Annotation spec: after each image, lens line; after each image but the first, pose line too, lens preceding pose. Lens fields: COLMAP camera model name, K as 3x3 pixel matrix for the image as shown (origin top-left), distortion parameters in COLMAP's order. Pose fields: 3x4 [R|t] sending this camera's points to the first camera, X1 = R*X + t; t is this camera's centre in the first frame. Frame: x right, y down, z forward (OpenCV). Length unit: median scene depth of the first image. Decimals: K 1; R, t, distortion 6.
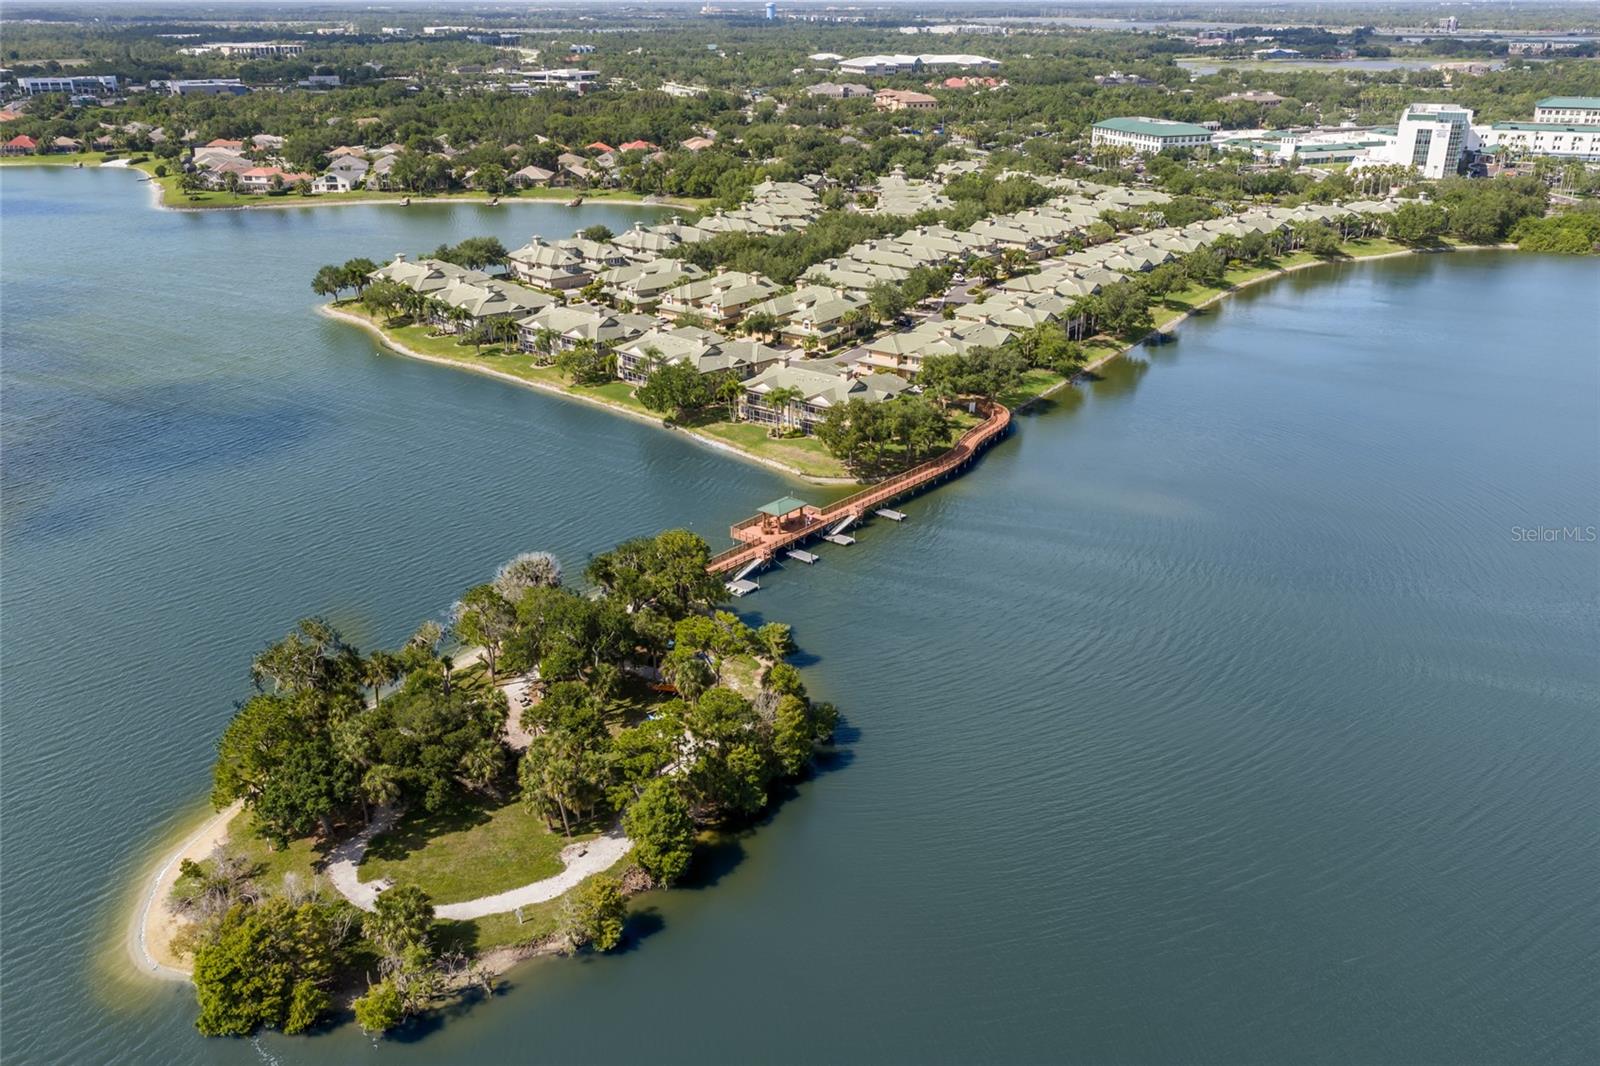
lens RADIAL K [[1319.4, 0, 806.8], [0, 1319.4, 535.0], [0, 0, 1]] dist [0.026464, -0.022341]
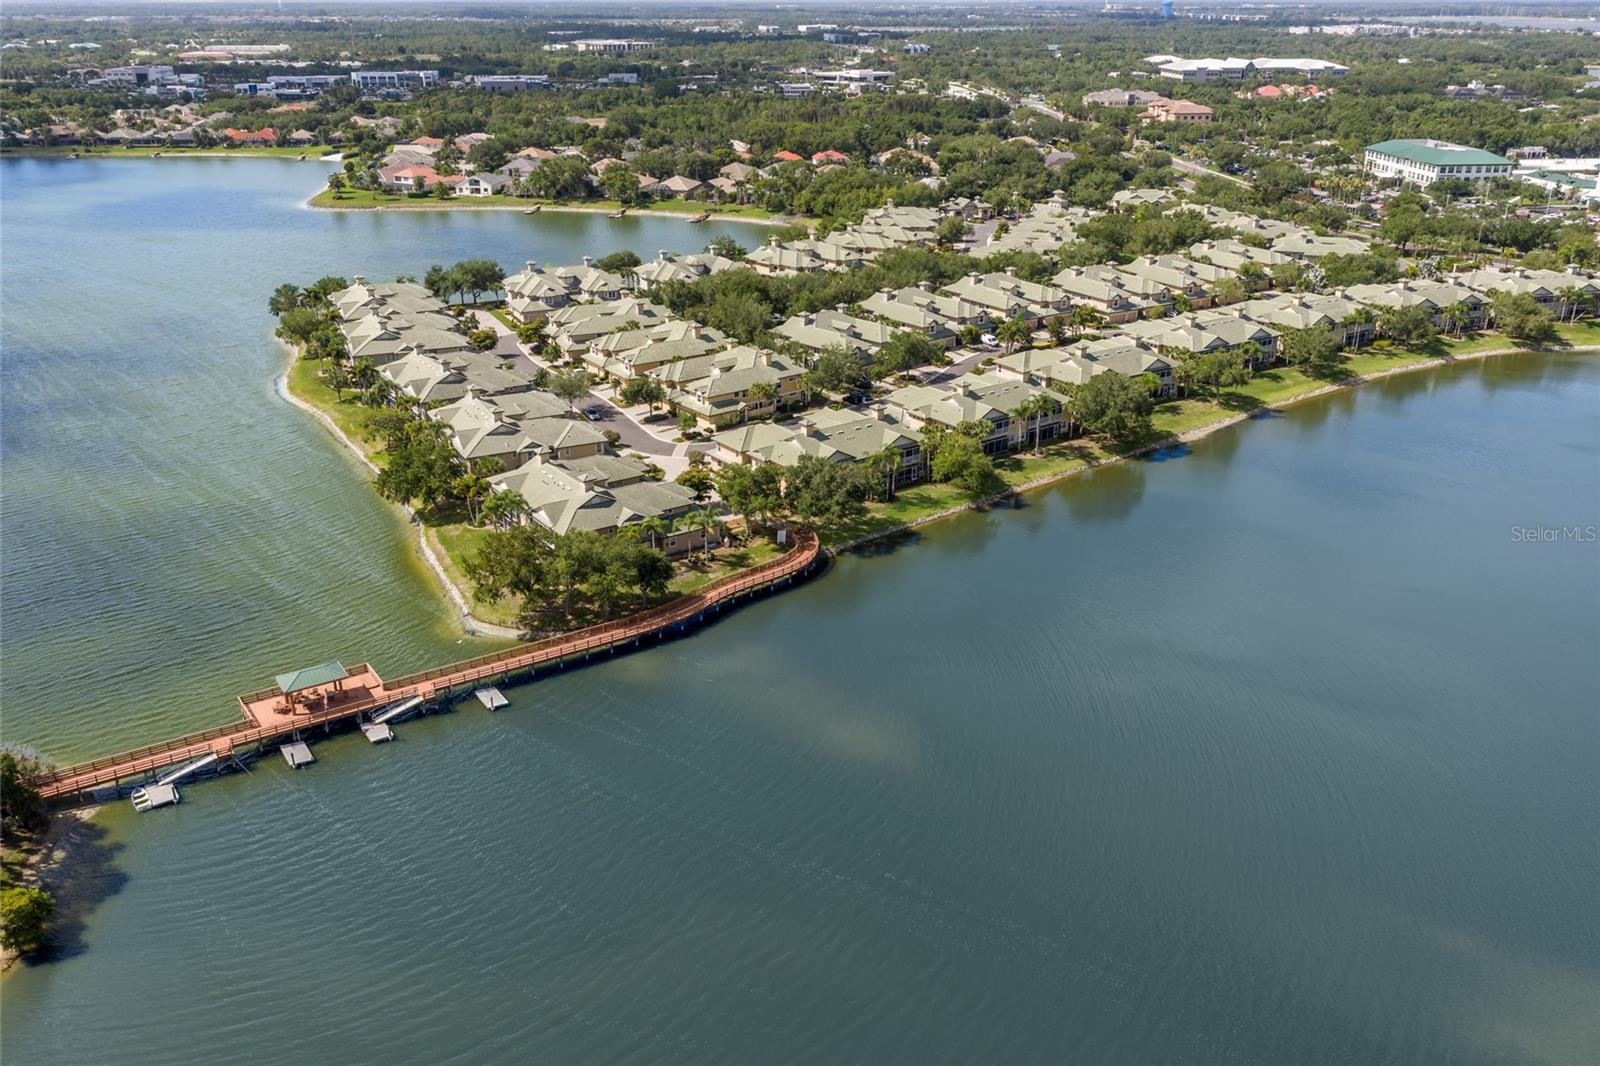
lens RADIAL K [[1319.4, 0, 806.8], [0, 1319.4, 535.0], [0, 0, 1]] dist [0.026464, -0.022341]
pose [[0.957555, 0.109090, -0.266810, 0.164627], [-0.108730, 0.993940, 0.016169, -0.053812], [0.266957, 0.013528, 0.963614, 0.132129]]
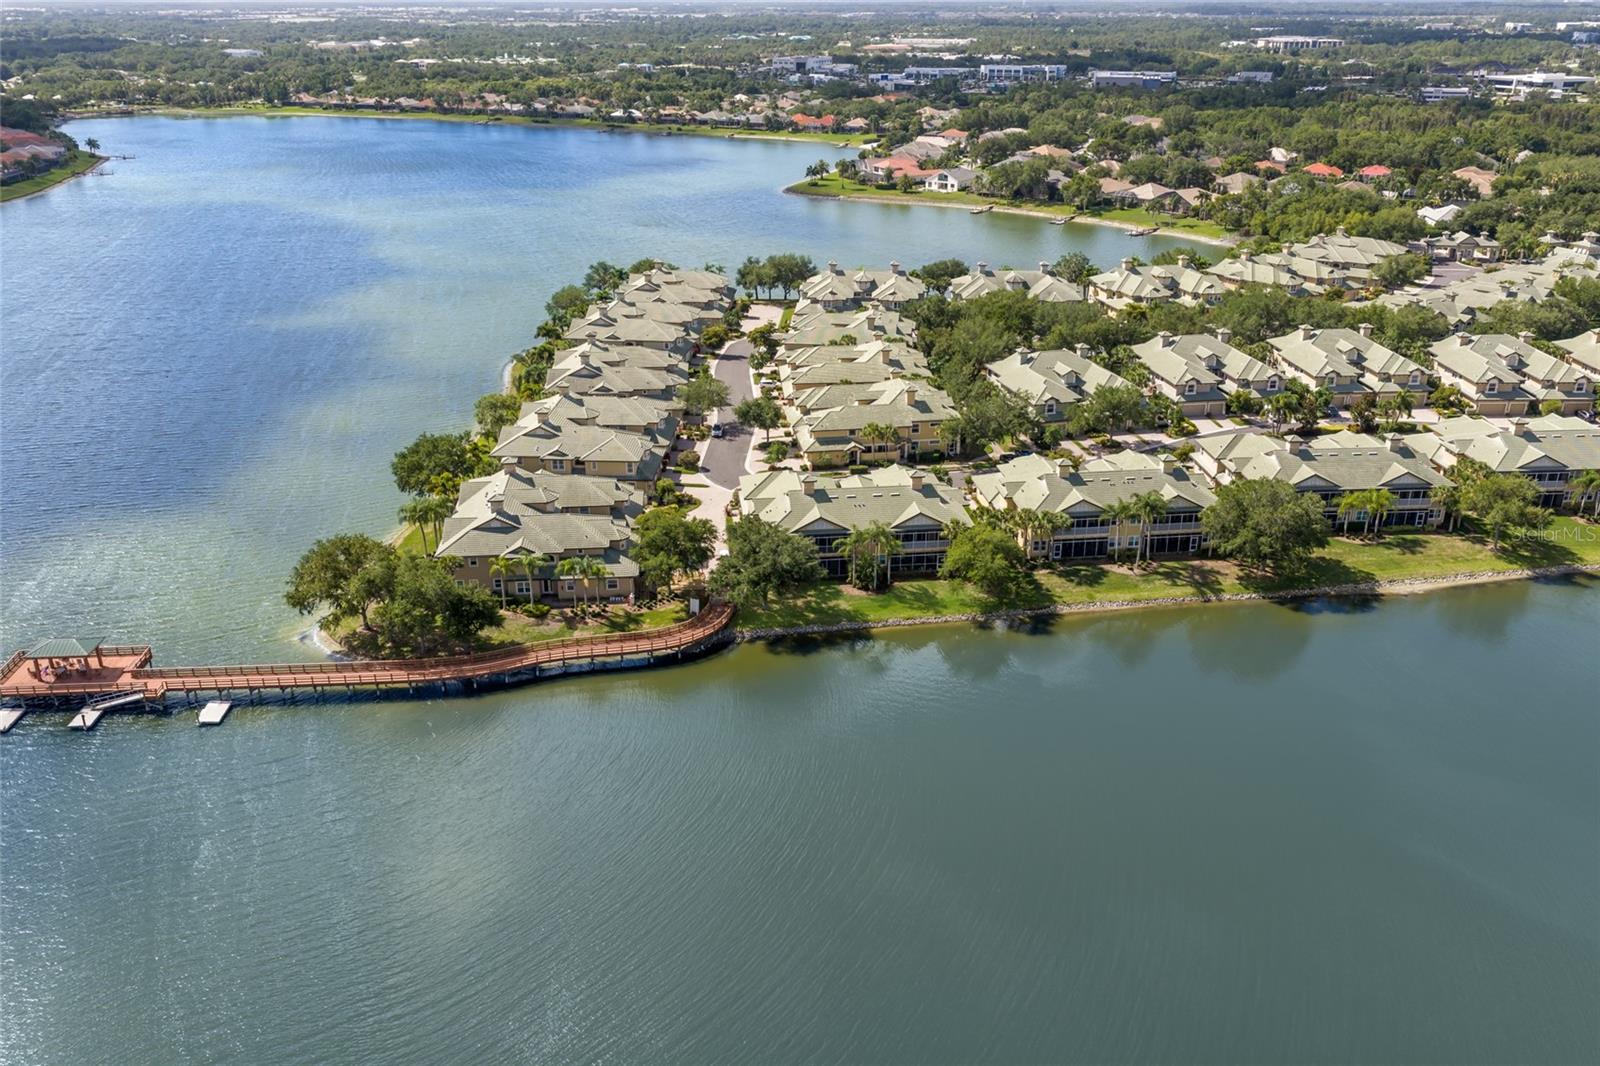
lens RADIAL K [[1319.4, 0, 806.8], [0, 1319.4, 535.0], [0, 0, 1]] dist [0.026464, -0.022341]
pose [[0.688209, 0.273980, -0.671791, 0.282098], [-0.271606, 0.955915, 0.111611, -0.104254], [0.672754, 0.105651, 0.732284, 0.271470]]
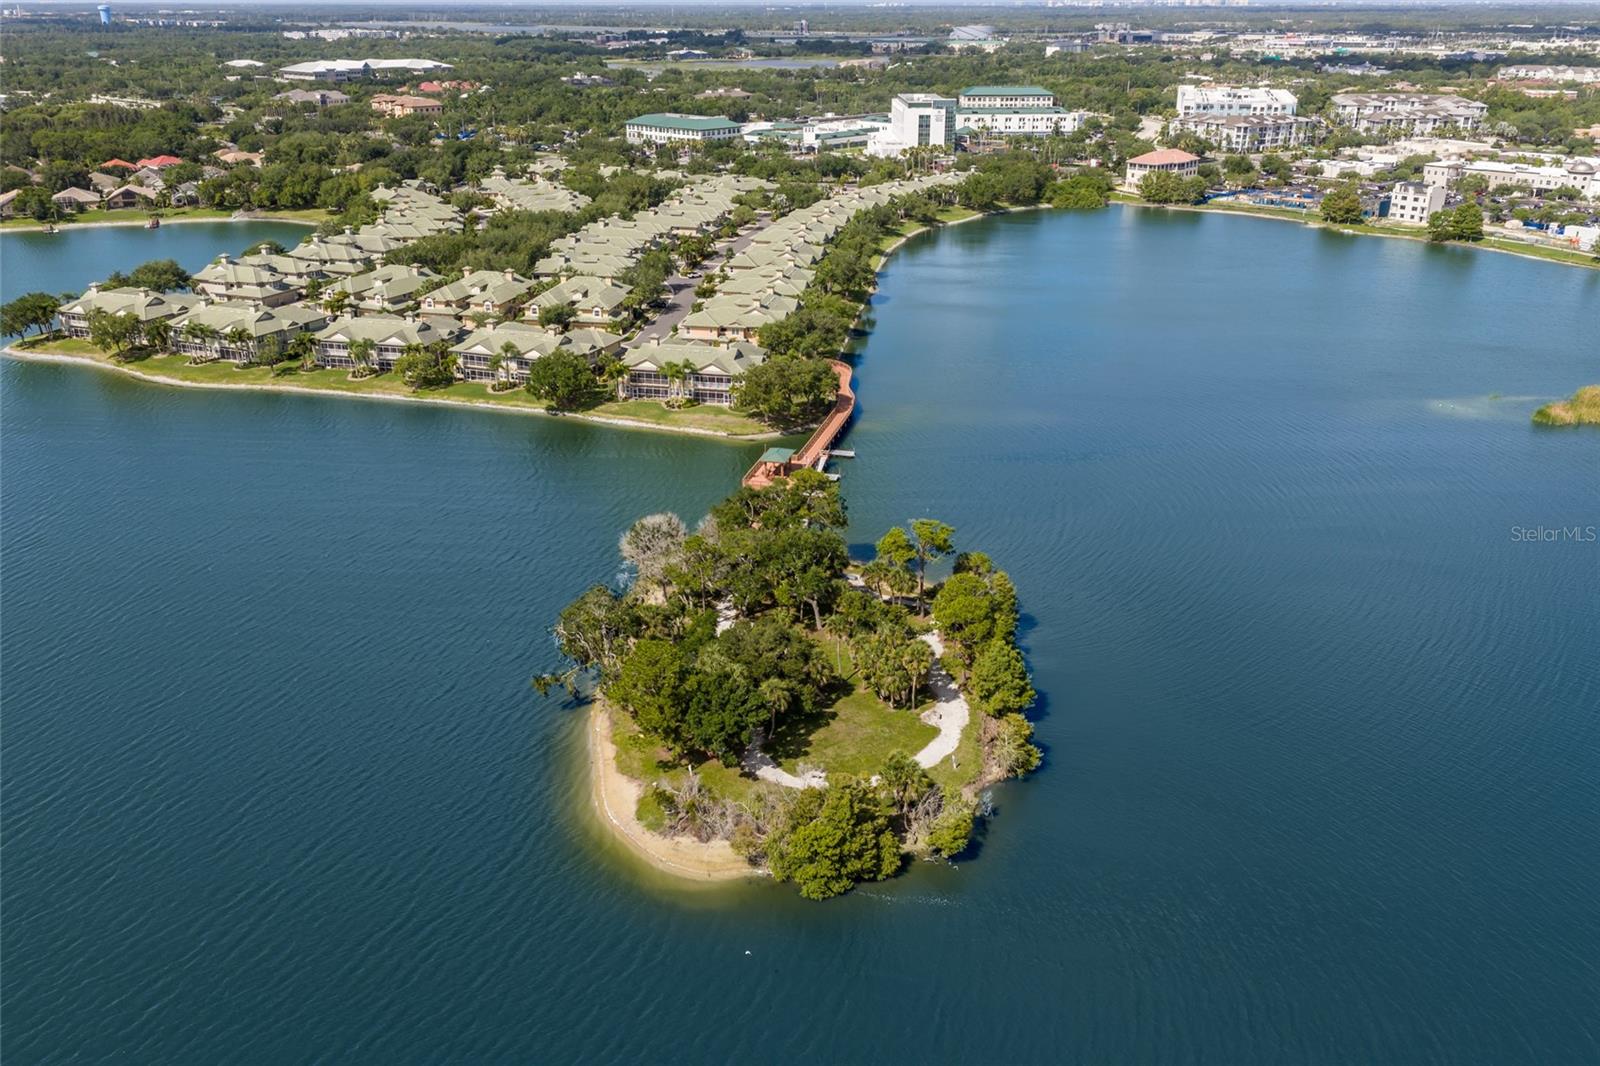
lens RADIAL K [[1319.4, 0, 806.8], [0, 1319.4, 535.0], [0, 0, 1]] dist [0.026464, -0.022341]
pose [[0.899995, -0.163330, 0.404144, -0.171866], [0.164386, 0.985865, 0.032351, 0.004894], [-0.403715, 0.037320, 0.914123, -0.011348]]
